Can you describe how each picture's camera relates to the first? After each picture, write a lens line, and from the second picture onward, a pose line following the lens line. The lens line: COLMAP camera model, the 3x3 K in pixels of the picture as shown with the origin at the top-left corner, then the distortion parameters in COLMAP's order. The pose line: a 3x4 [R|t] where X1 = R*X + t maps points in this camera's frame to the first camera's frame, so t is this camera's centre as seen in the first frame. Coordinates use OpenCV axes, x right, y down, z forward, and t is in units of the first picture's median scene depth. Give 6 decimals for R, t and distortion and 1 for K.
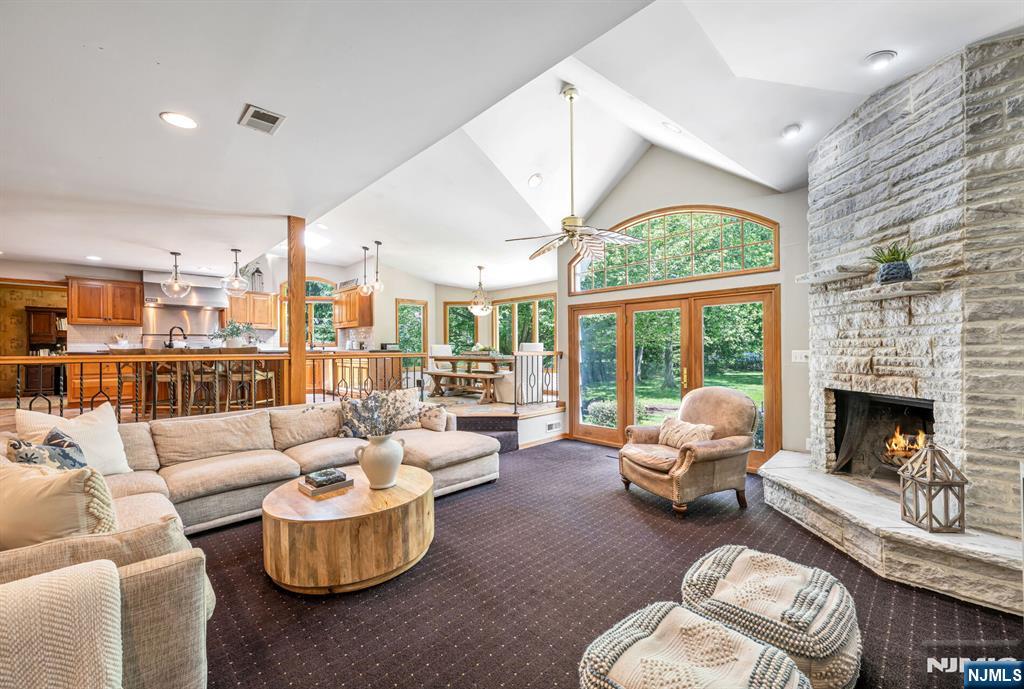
lens RADIAL K [[414.8, 0, 510.4], [0, 414.8, 348.9], [0, 0, 1]] dist [-0.003267, 0.000154]
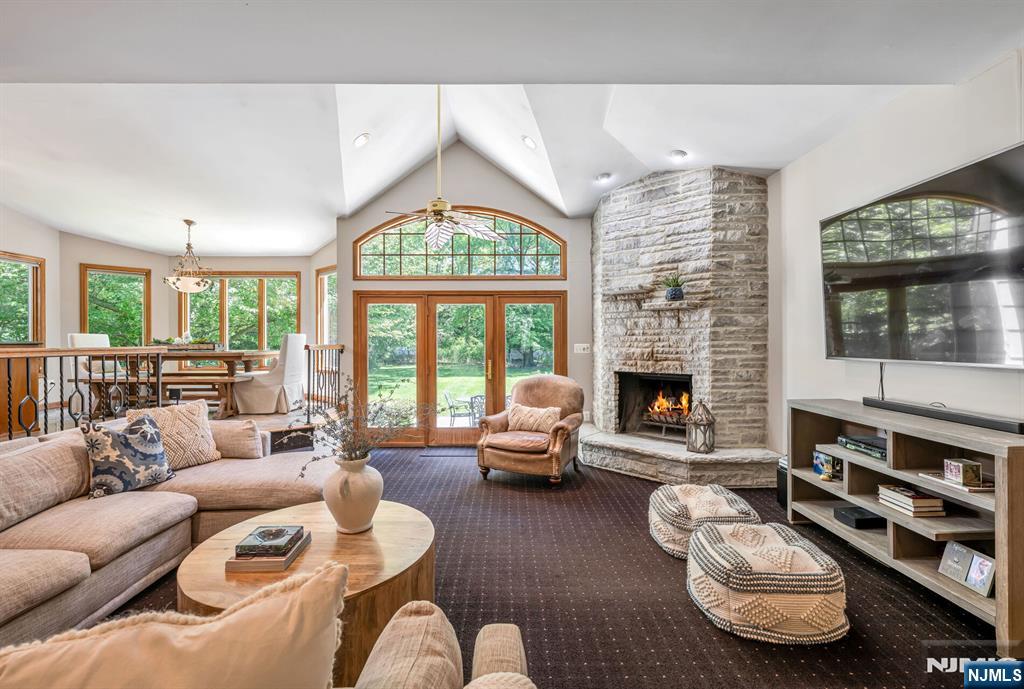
lens RADIAL K [[461.8, 0, 513.5], [0, 461.8, 341.8], [0, 0, 1]] dist [-0.001508, -0.000007]
pose [[0.687851, 0.006418, 0.725823, -0.638163], [-0.005084, 0.999979, -0.004024, 0.005068], [-0.725834, -0.000922, 0.687869, 0.215525]]
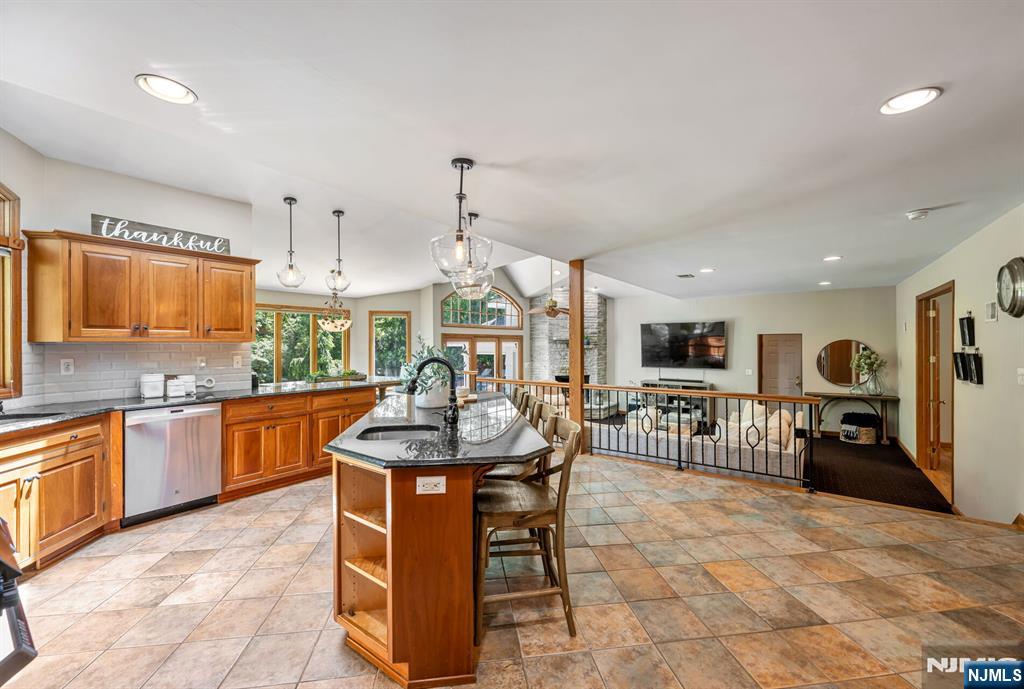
lens RADIAL K [[414.8, 0, 512.1], [0, 414.8, 341.5], [0, 0, 1]] dist [-0.003267, 0.000154]
pose [[-0.169577, 0.012931, 0.985432, -2.300829], [0.002799, 0.999916, -0.012639, -0.125339], [-0.985513, 0.000615, -0.169599, 1.991321]]
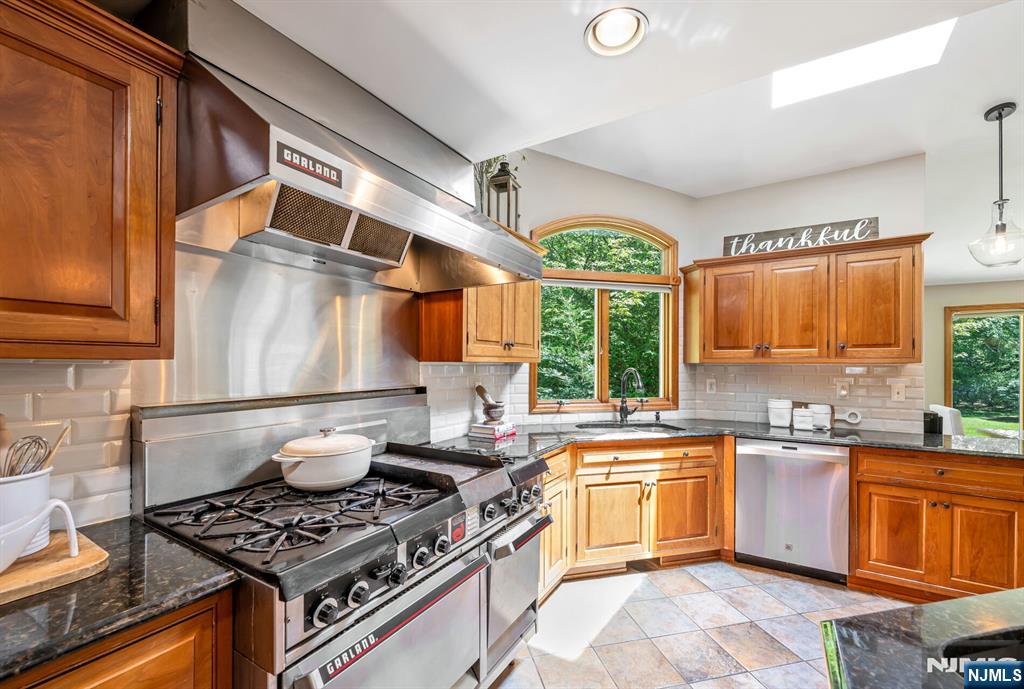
lens RADIAL K [[414.8, 0, 511.1], [0, 414.8, 363.3], [0, 0, 1]] dist [-0.003267, 0.000154]
pose [[0.967812, 0.010757, 0.251445, -1.907636], [-0.010284, 0.999942, -0.003194, -0.130629], [-0.251465, 0.000505, 0.967866, 1.968985]]
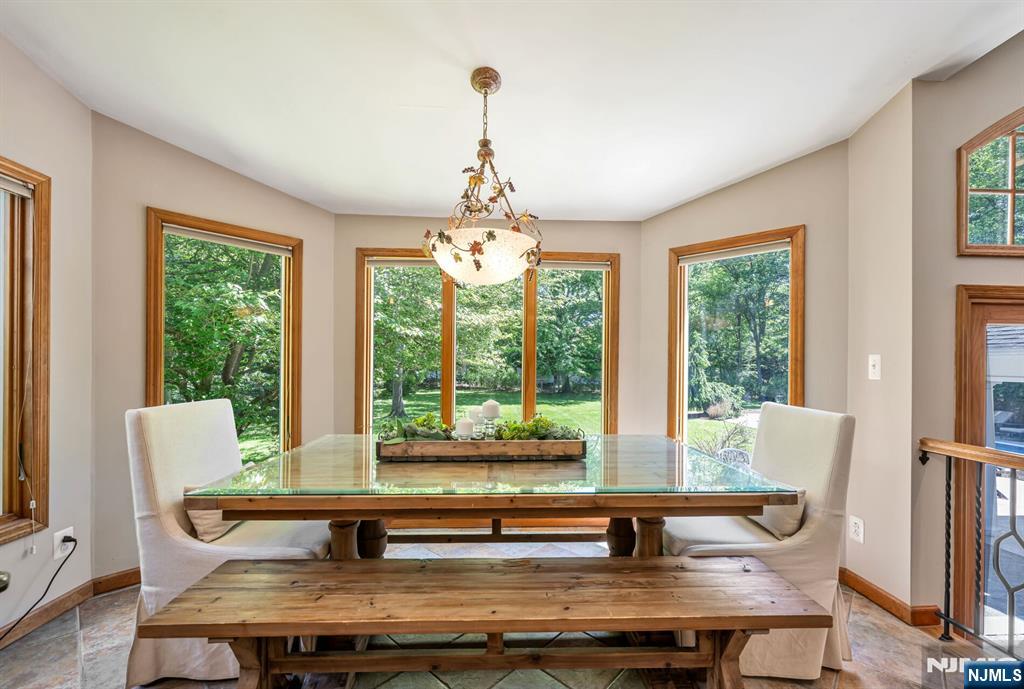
lens RADIAL K [[414.8, 0, 512.7], [0, 414.8, 364.0], [0, 0, 1]] dist [-0.003267, 0.000154]
pose [[0.662975, 0.013436, 0.748521, -0.588512], [-0.016639, 0.999856, -0.003210, -0.084256], [-0.748456, -0.010327, 0.663104, 2.072233]]
